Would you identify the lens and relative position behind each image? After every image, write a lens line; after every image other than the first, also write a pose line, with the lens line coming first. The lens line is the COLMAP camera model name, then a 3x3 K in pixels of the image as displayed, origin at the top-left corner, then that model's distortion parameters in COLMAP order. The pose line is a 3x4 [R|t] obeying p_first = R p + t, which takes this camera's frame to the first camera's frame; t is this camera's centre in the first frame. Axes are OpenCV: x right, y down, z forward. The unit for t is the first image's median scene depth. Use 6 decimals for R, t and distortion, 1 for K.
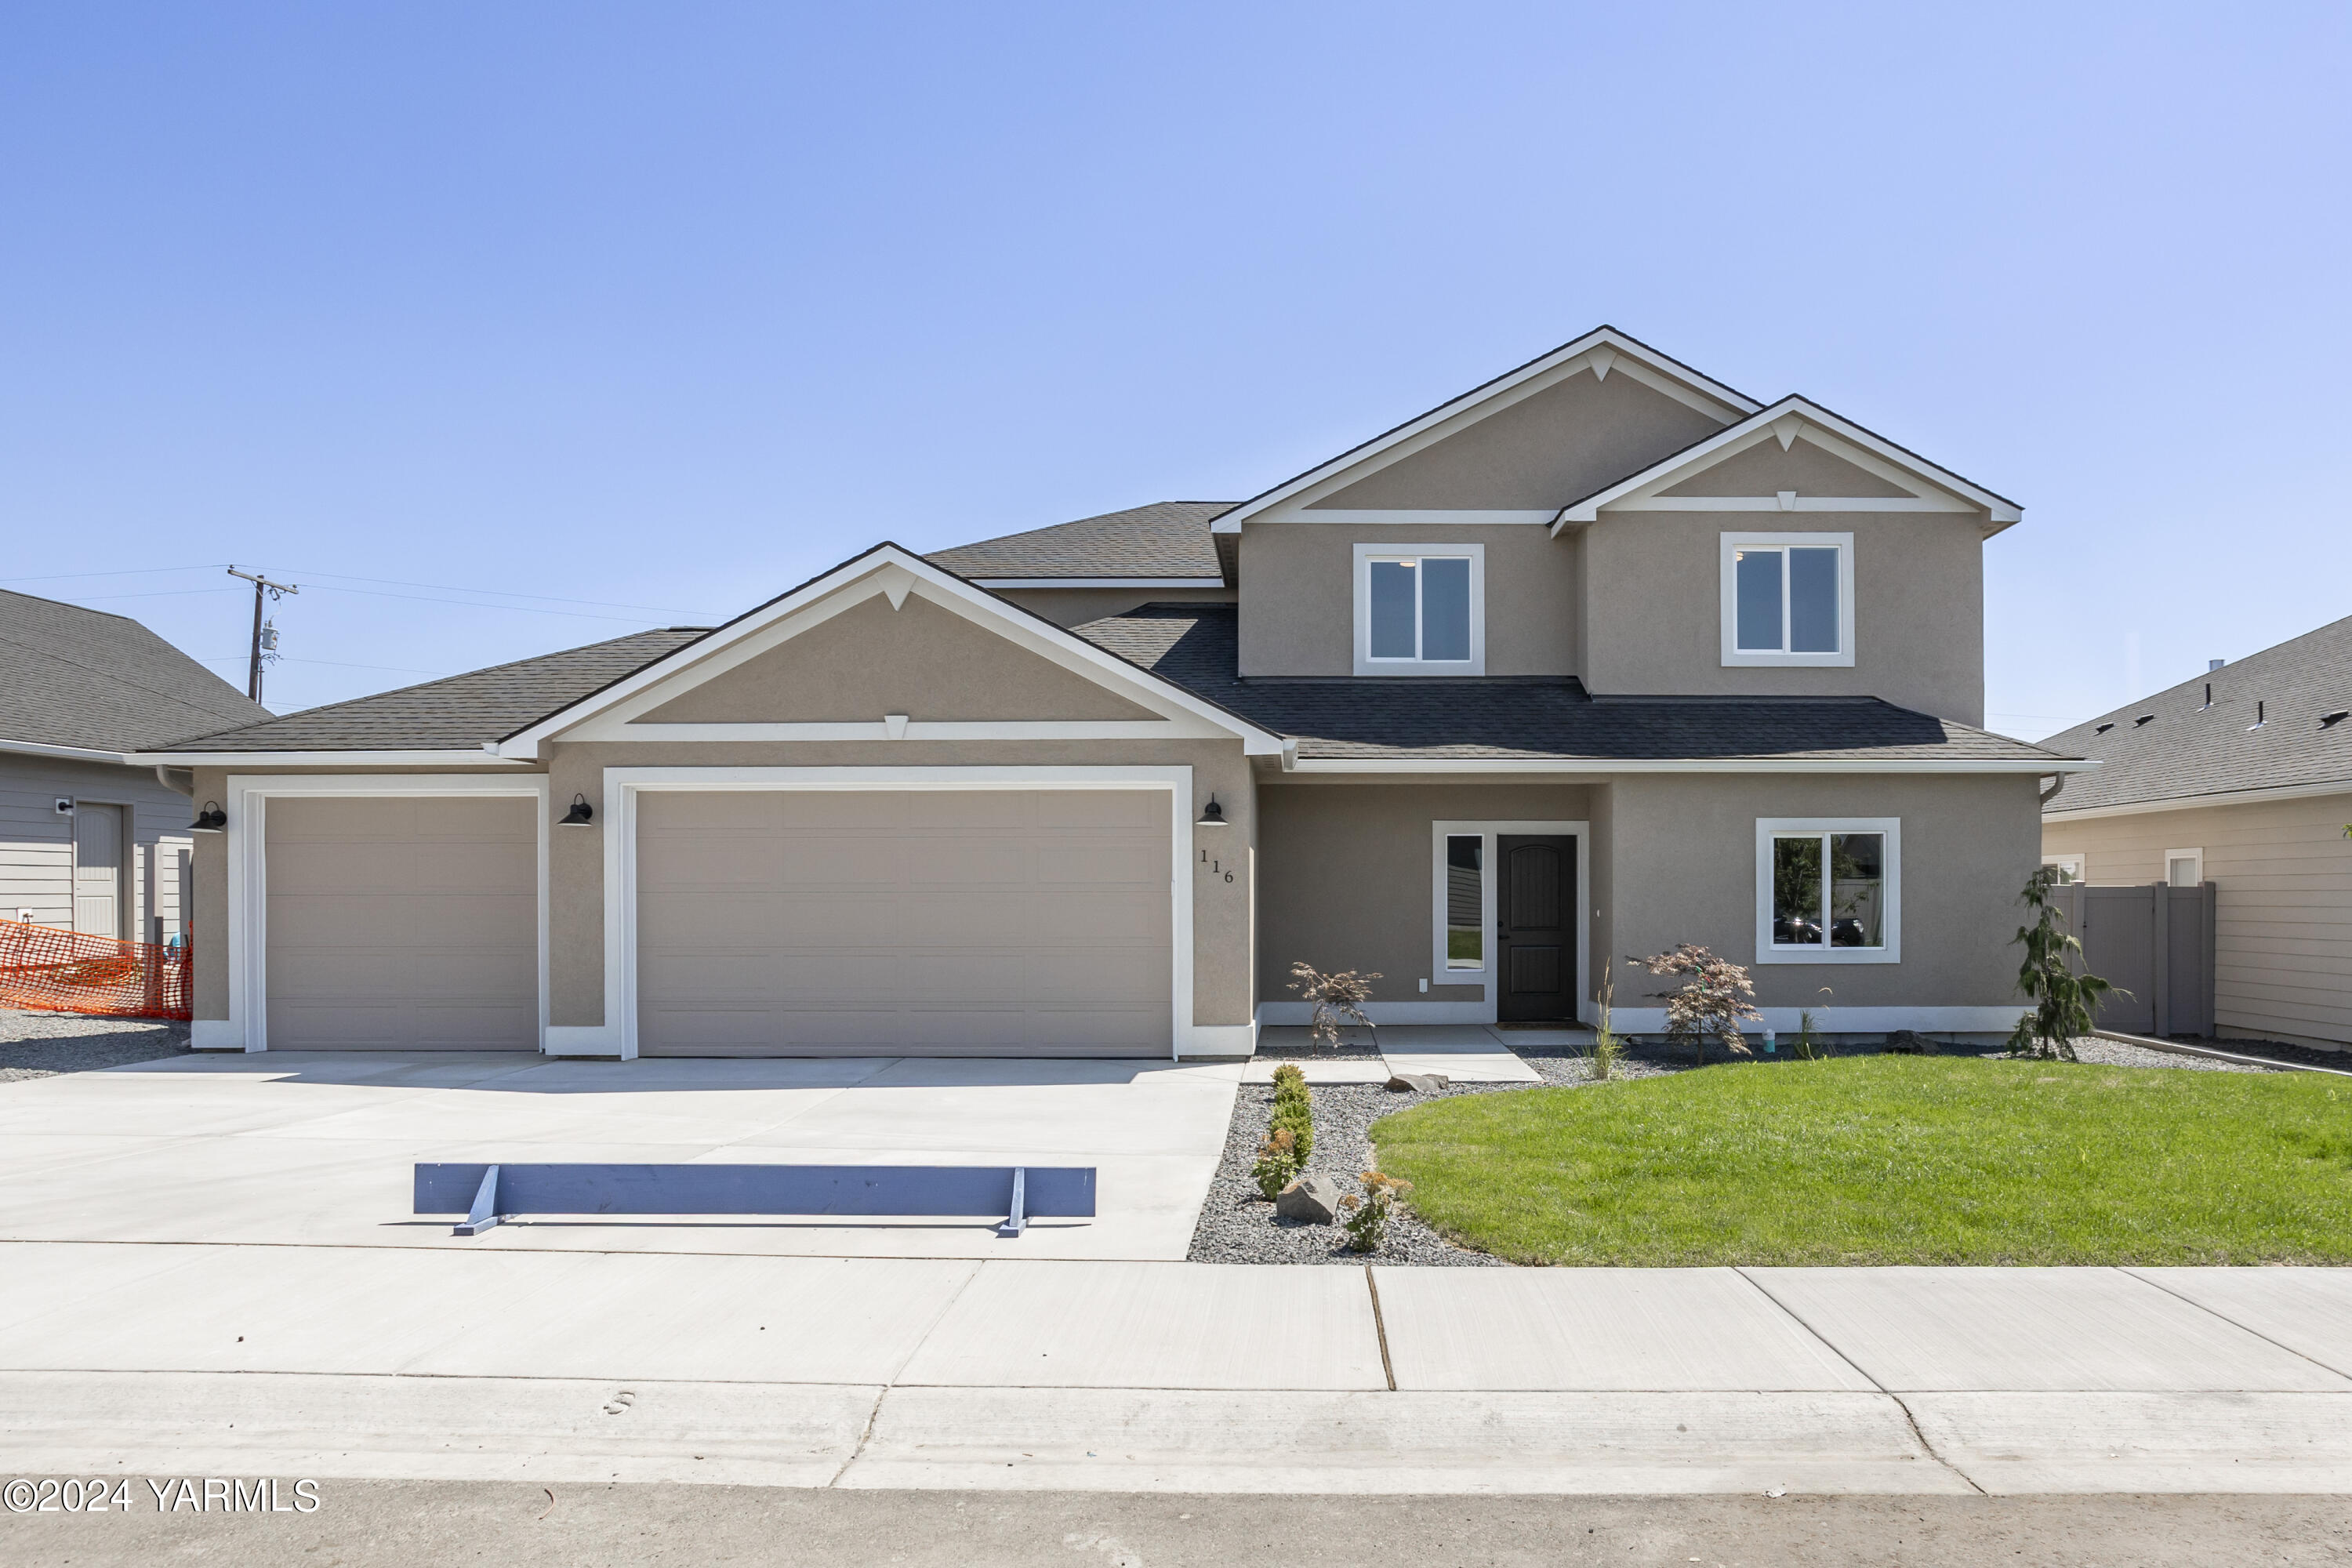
lens RADIAL K [[1258.1, 0, 1176.3], [0, 1258.1, 903.4], [0, 0, 1]] dist [-0.022096, 0.001150]
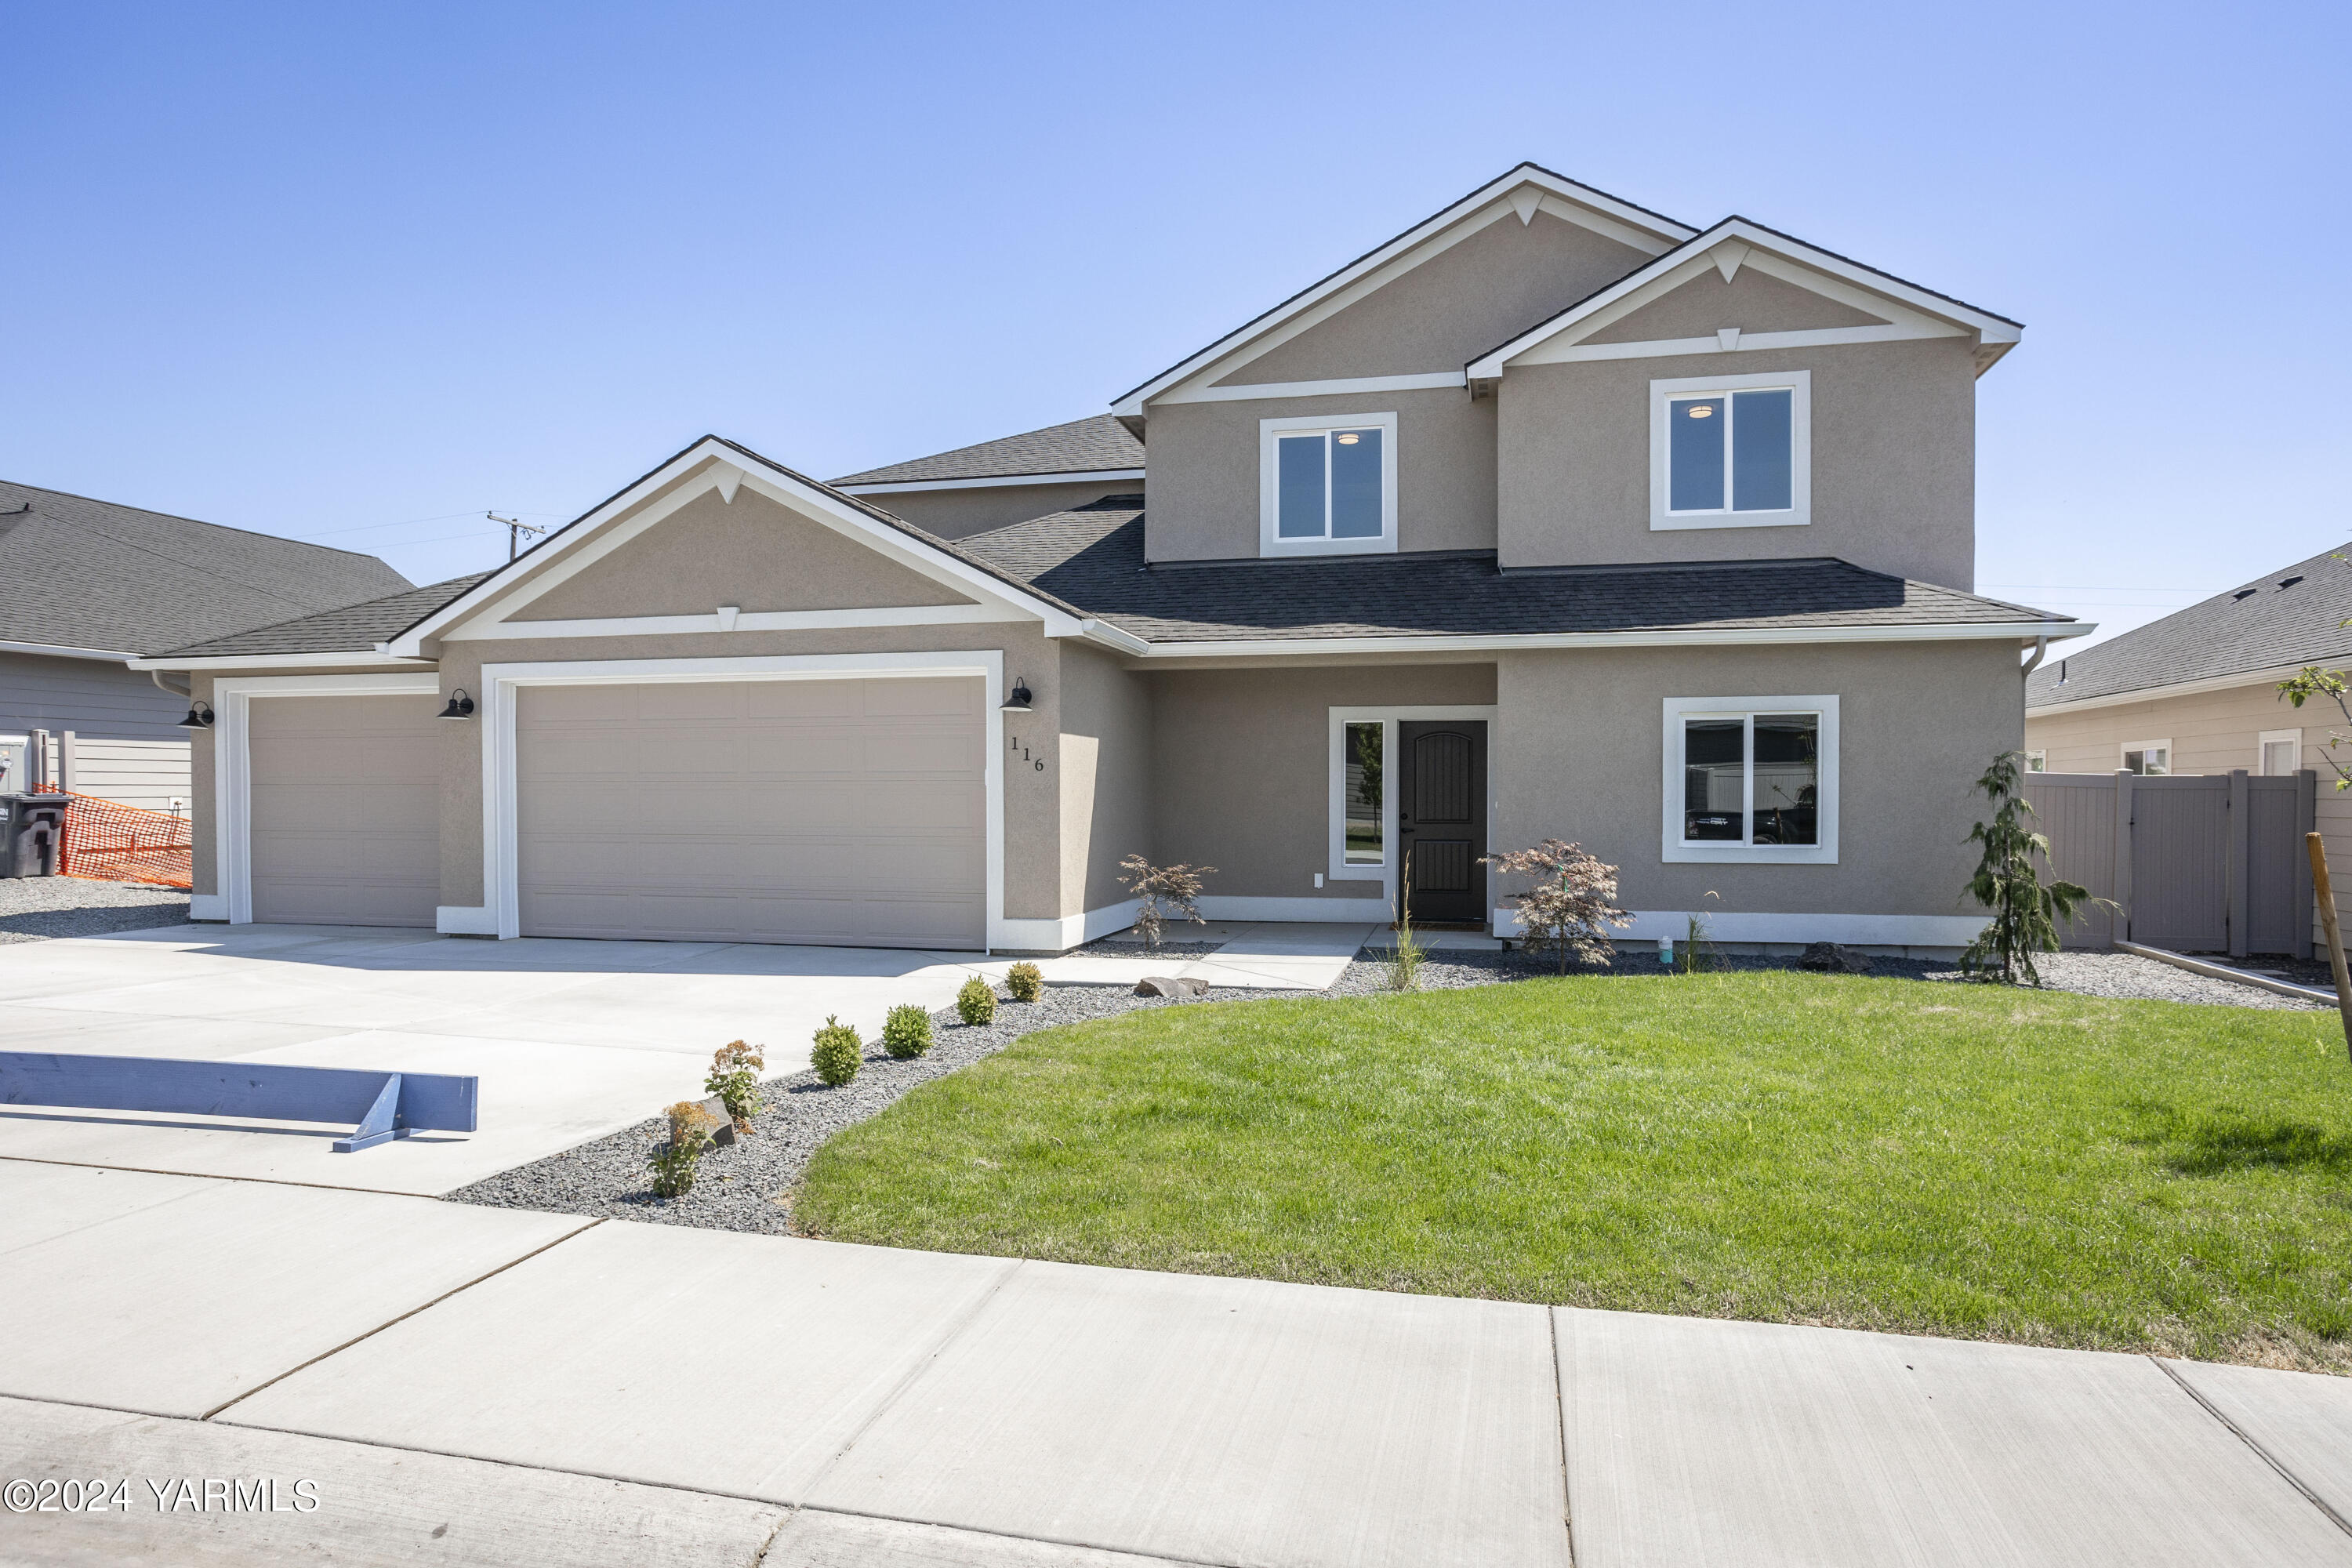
lens RADIAL K [[1154.1, 0, 1167.1], [0, 1154.1, 815.4], [0, 0, 1]] dist [-0.027207, 0.018608]
pose [[0.982714, 0.005091, -0.185059, 0.268172], [-0.002504, 0.999896, 0.014212, 0.004264], [0.185112, -0.013503, 0.982625, 0.134361]]
